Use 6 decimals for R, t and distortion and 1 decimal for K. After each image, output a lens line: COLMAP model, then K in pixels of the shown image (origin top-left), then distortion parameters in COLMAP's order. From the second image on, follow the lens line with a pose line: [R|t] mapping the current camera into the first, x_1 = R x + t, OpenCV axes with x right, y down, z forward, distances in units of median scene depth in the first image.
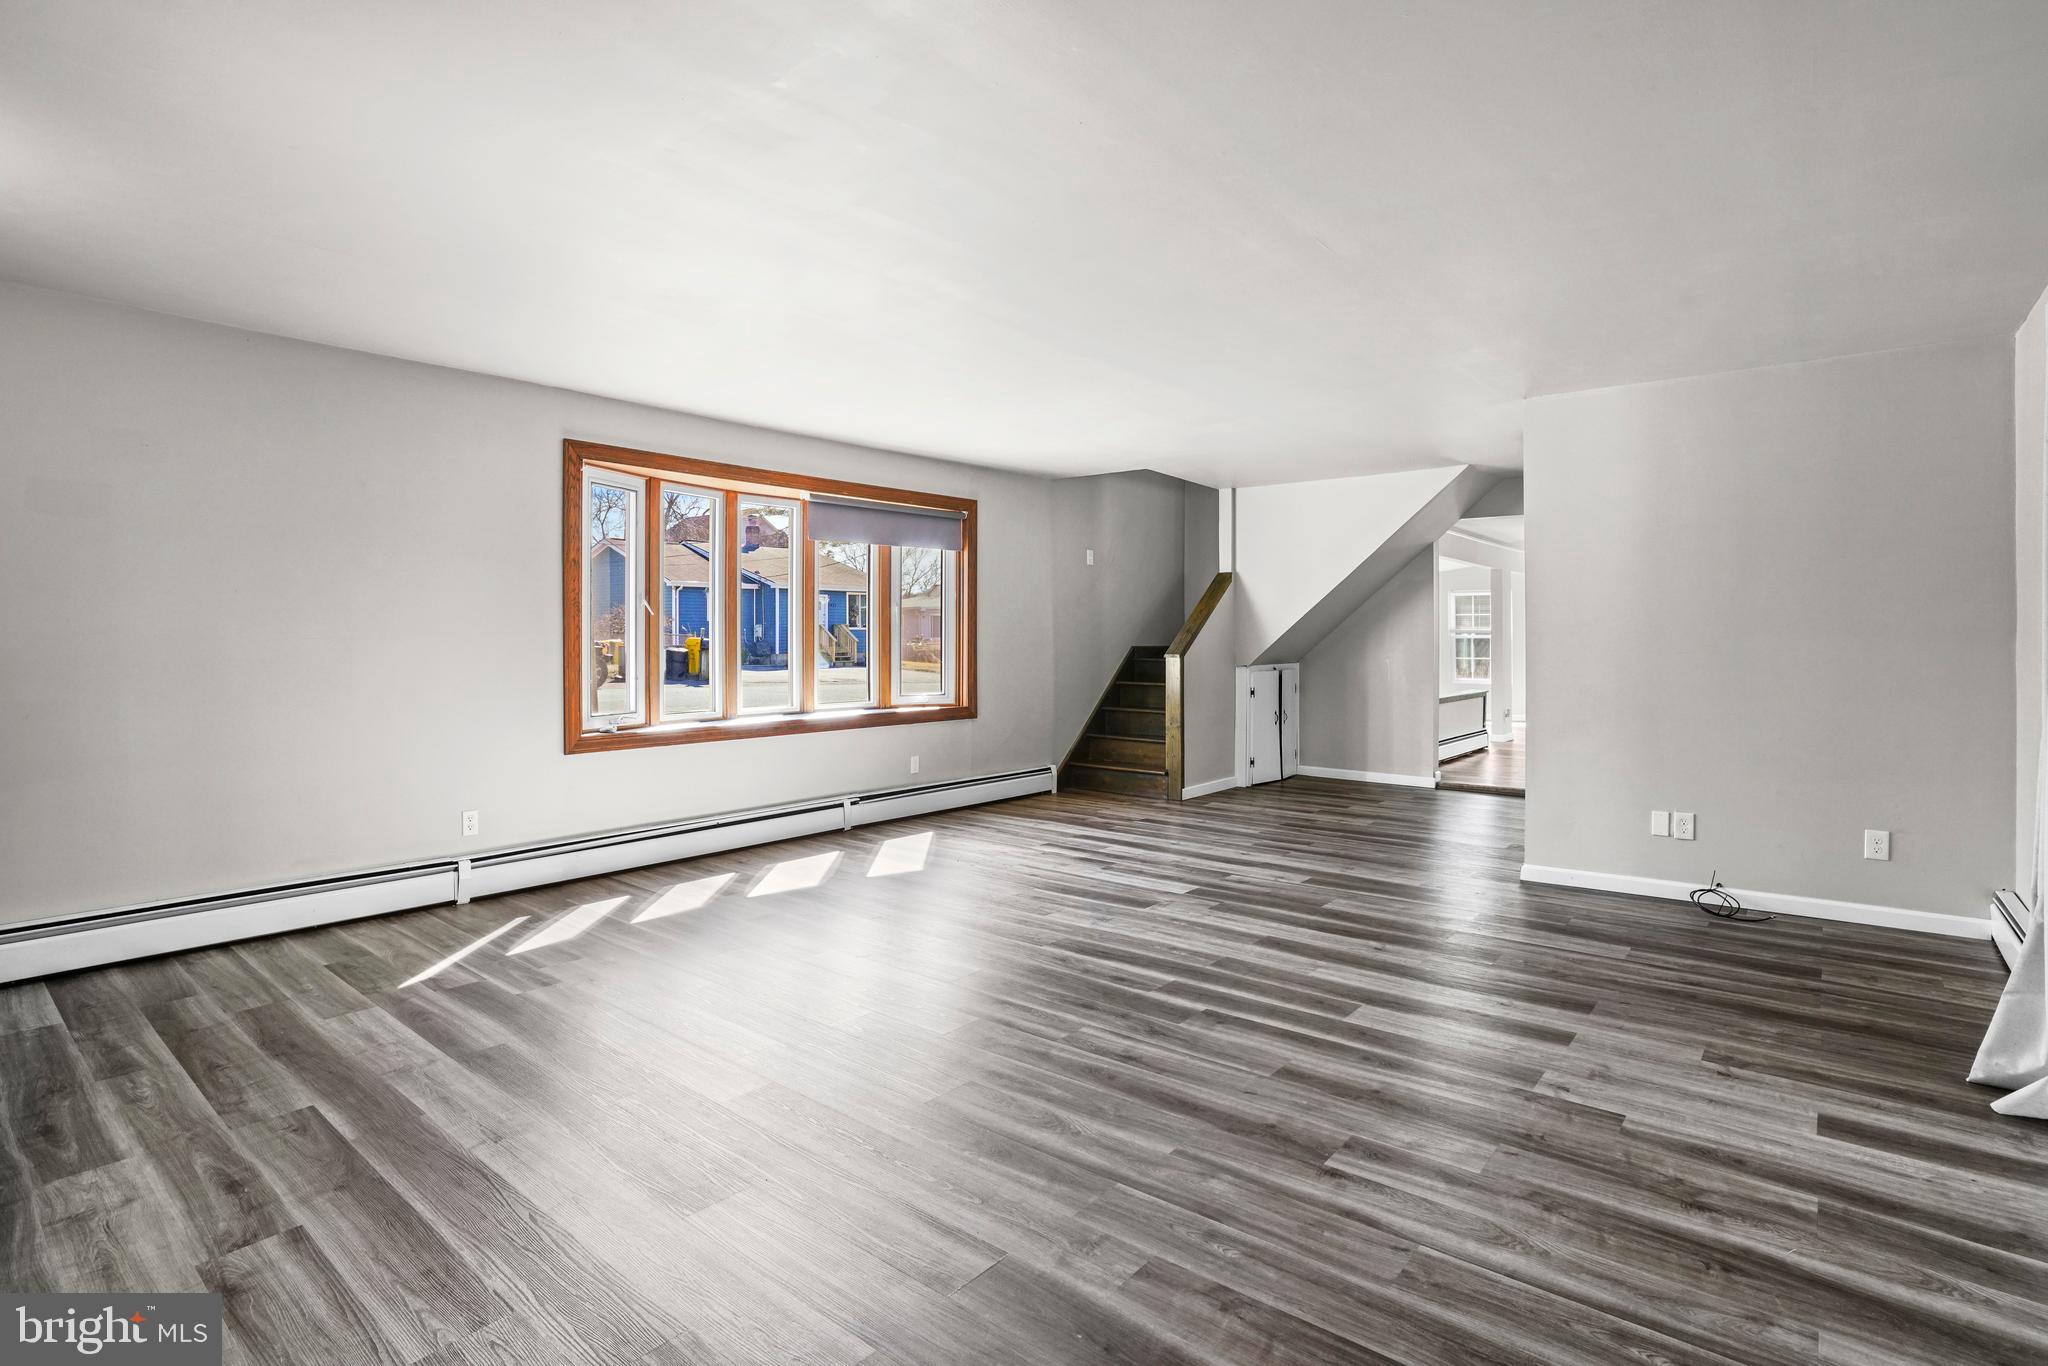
lens RADIAL K [[1001.3, 0, 1017.6], [0, 1001.3, 679.3], [0, 0, 1]] dist [-0.074355, 0.033133]
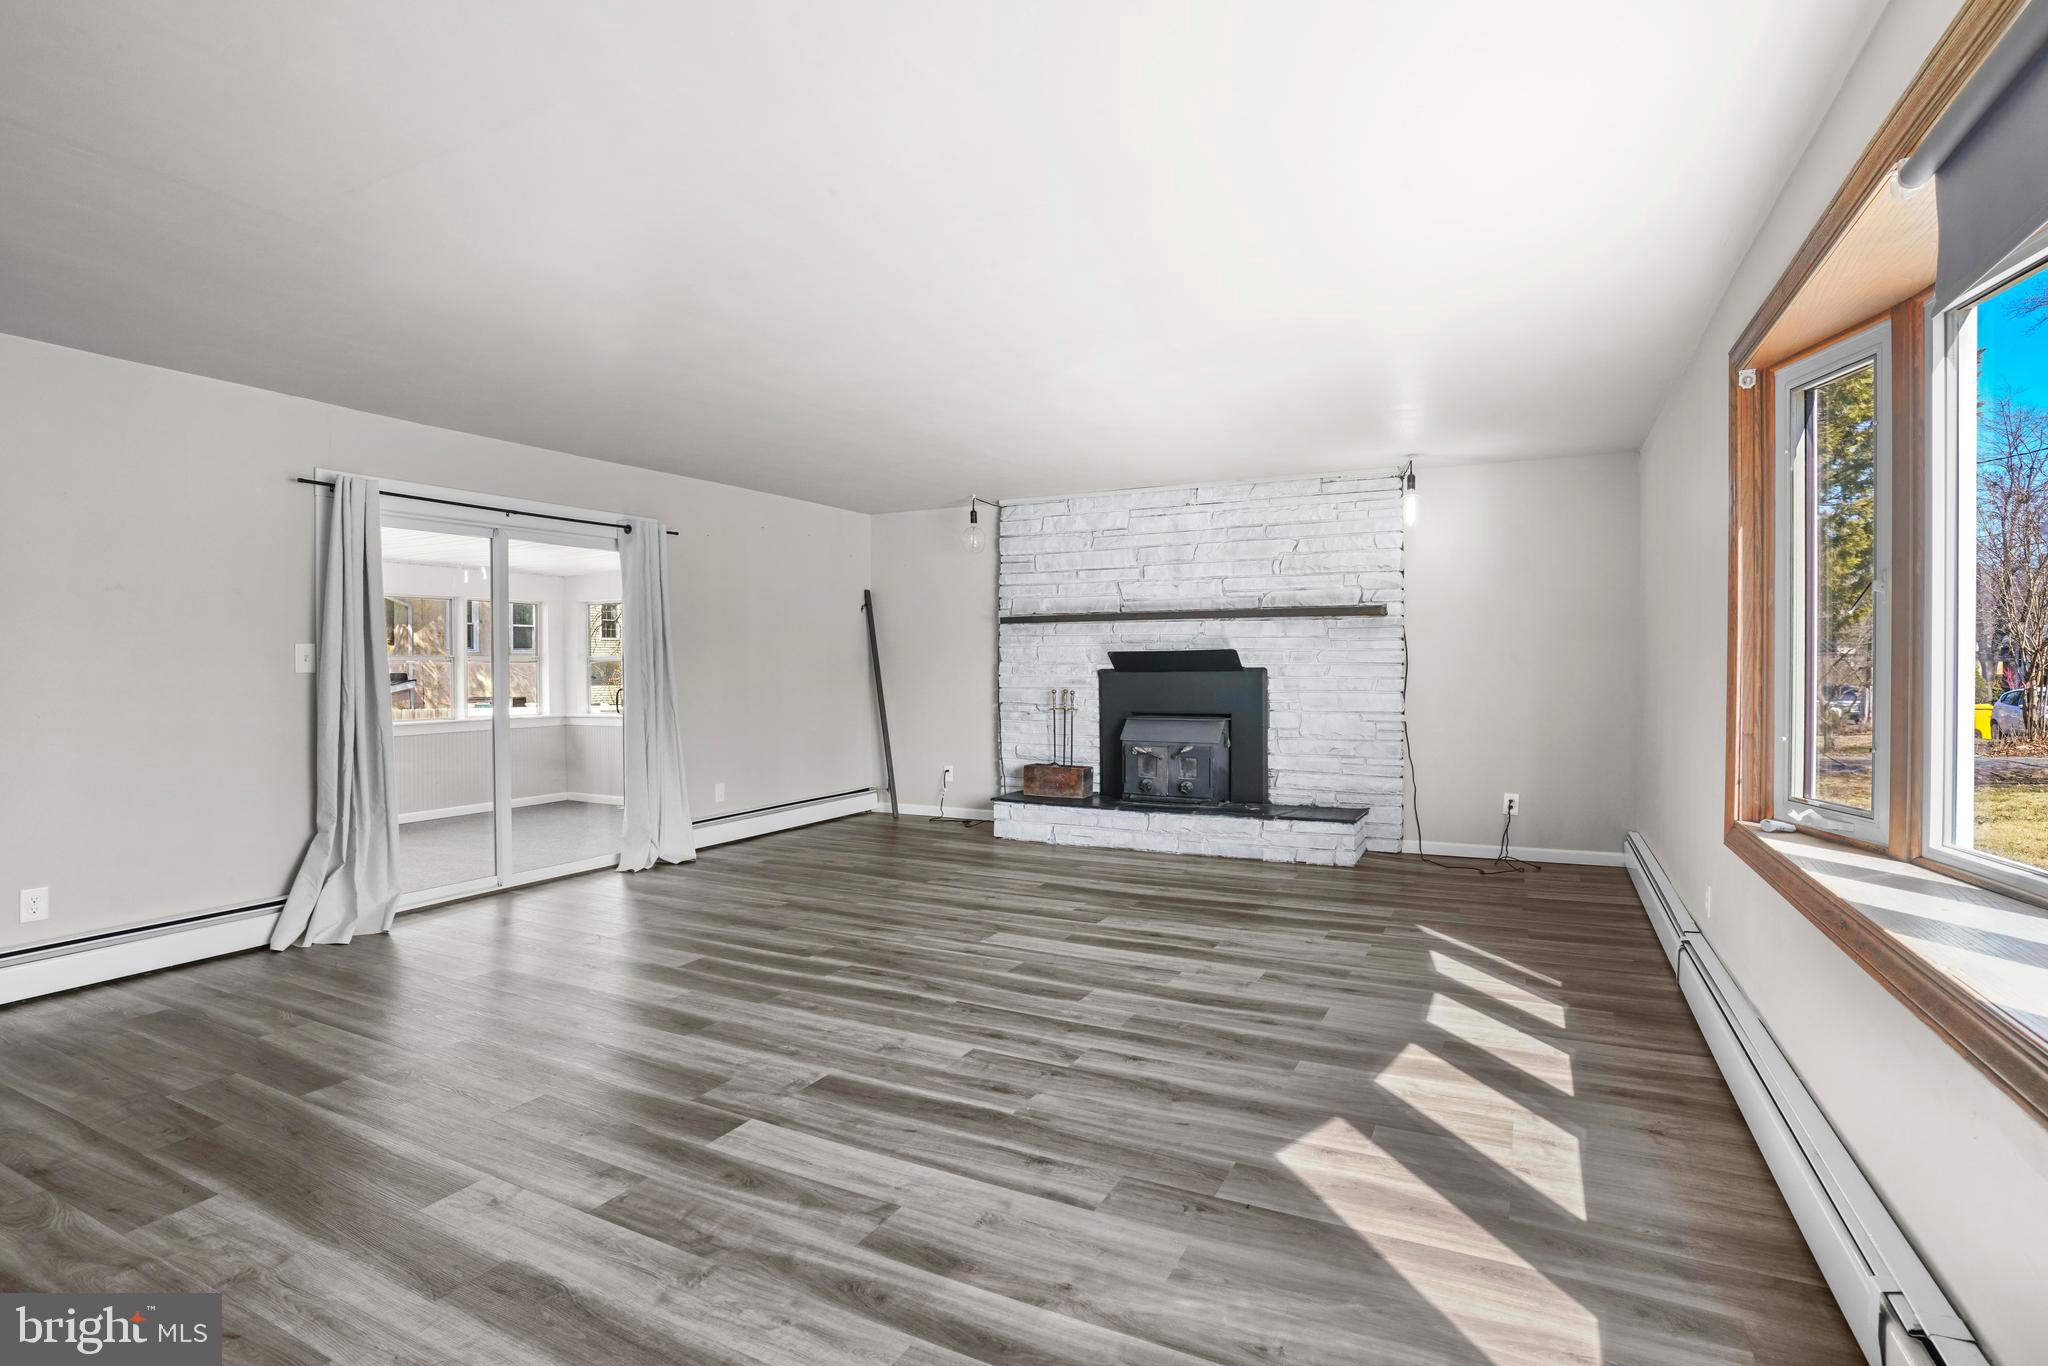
lens RADIAL K [[1001.3, 0, 1017.6], [0, 1001.3, 679.3], [0, 0, 1]] dist [-0.074355, 0.033133]
pose [[-0.977023, 0.006803, -0.213026, 0.181040], [-0.004970, 0.998491, 0.054684, -0.087521], [0.213077, 0.054486, -0.975515, 2.097537]]
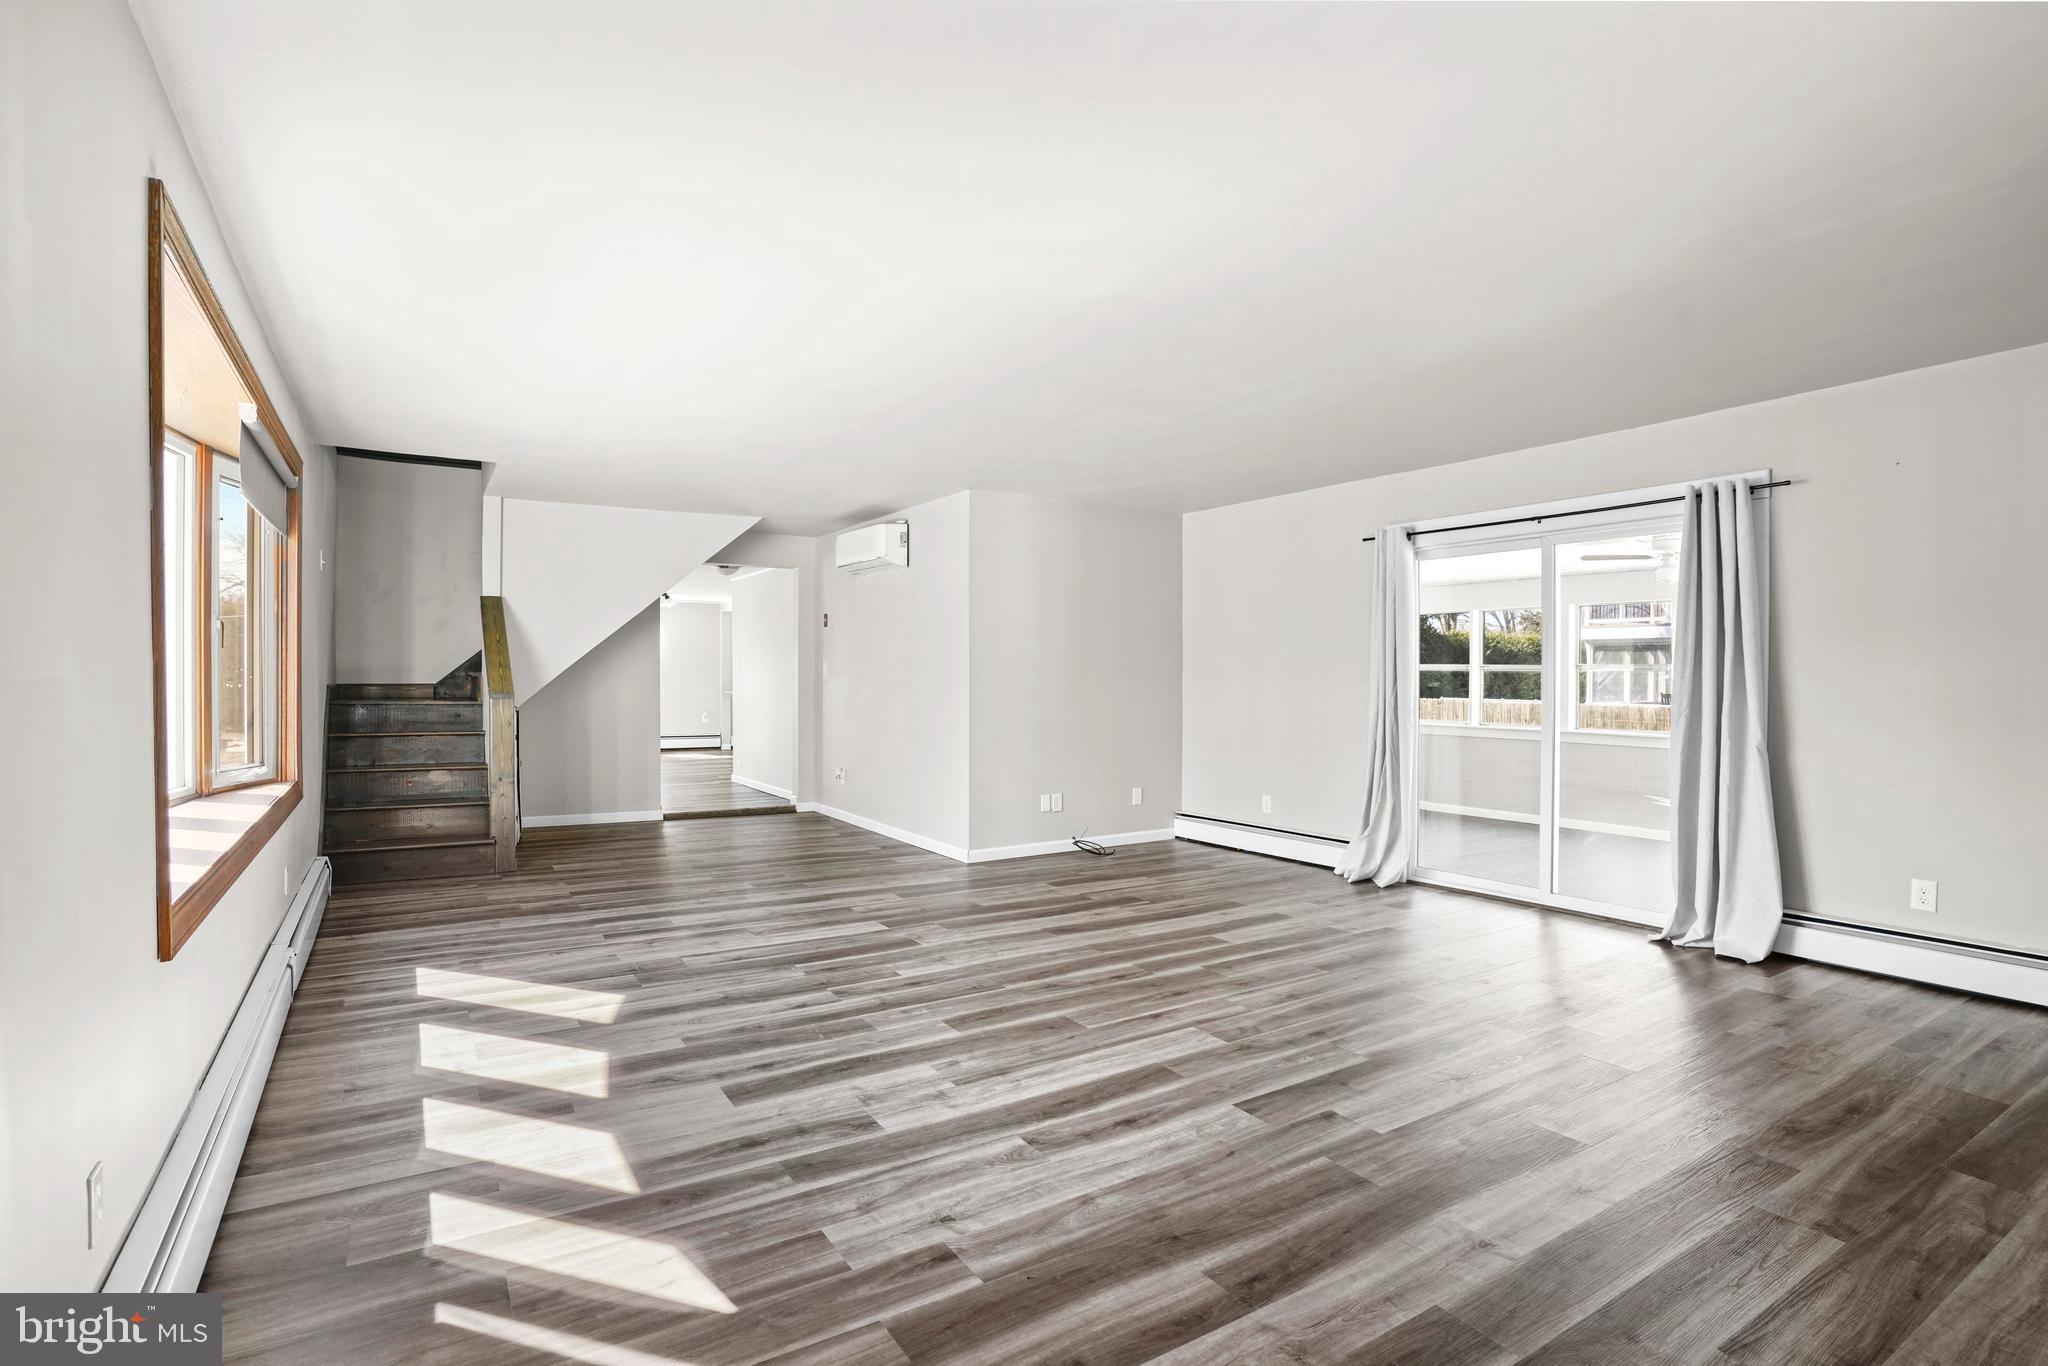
lens RADIAL K [[1001.3, 0, 1017.6], [0, 1001.3, 679.3], [0, 0, 1]] dist [-0.074355, 0.033133]
pose [[0.311290, -0.002152, 0.950312, -1.007192], [0.035003, 0.999345, -0.009202, -0.030663], [-0.949670, 0.036128, 0.311162, 0.745433]]
